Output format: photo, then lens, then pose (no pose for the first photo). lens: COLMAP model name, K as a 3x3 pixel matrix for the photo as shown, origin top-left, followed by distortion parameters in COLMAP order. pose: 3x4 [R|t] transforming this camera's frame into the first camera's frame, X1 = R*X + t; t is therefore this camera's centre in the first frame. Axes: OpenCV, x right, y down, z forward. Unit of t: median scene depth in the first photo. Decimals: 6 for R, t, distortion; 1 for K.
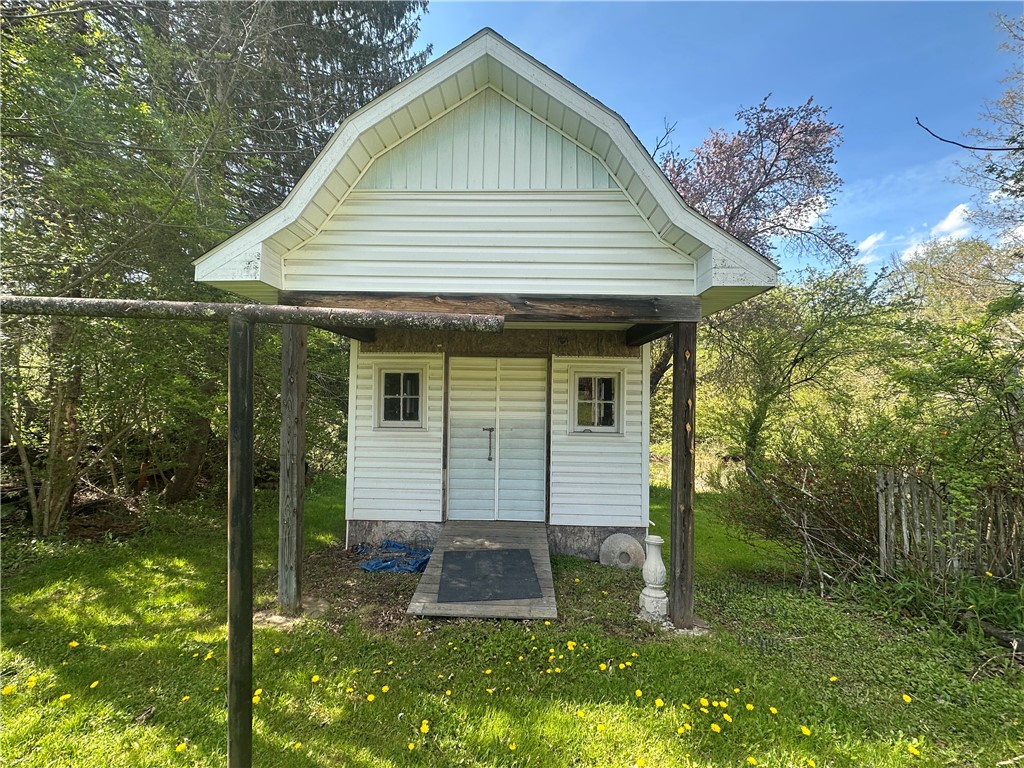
lens RADIAL K [[418.3, 0, 512.0], [0, 418.3, 384.0], [0, 0, 1]] dist [0.000106, 0.000441]
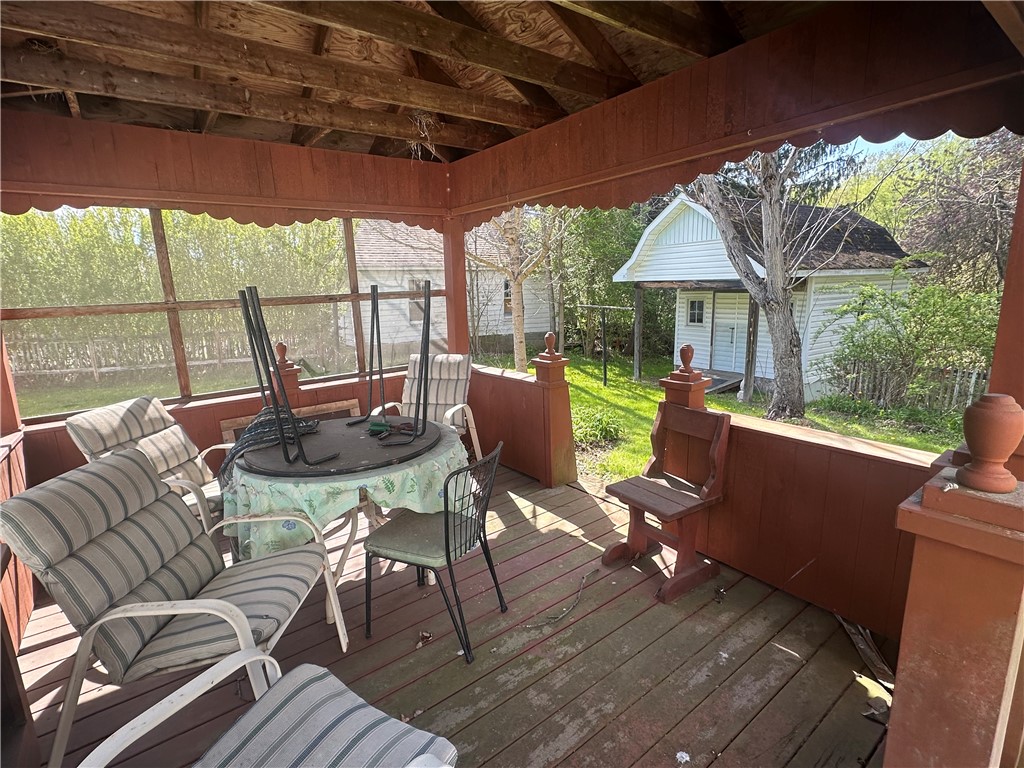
lens RADIAL K [[512.3, 0, 512.0], [0, 512.3, 384.0], [0, 0, 1]] dist [0.003806, 0.000273]
pose [[0.551973, 0.124208, -0.824559, 1.469305], [0.050465, 0.982056, 0.181714, -0.135409], [0.832334, -0.141912, 0.535800, -1.295614]]
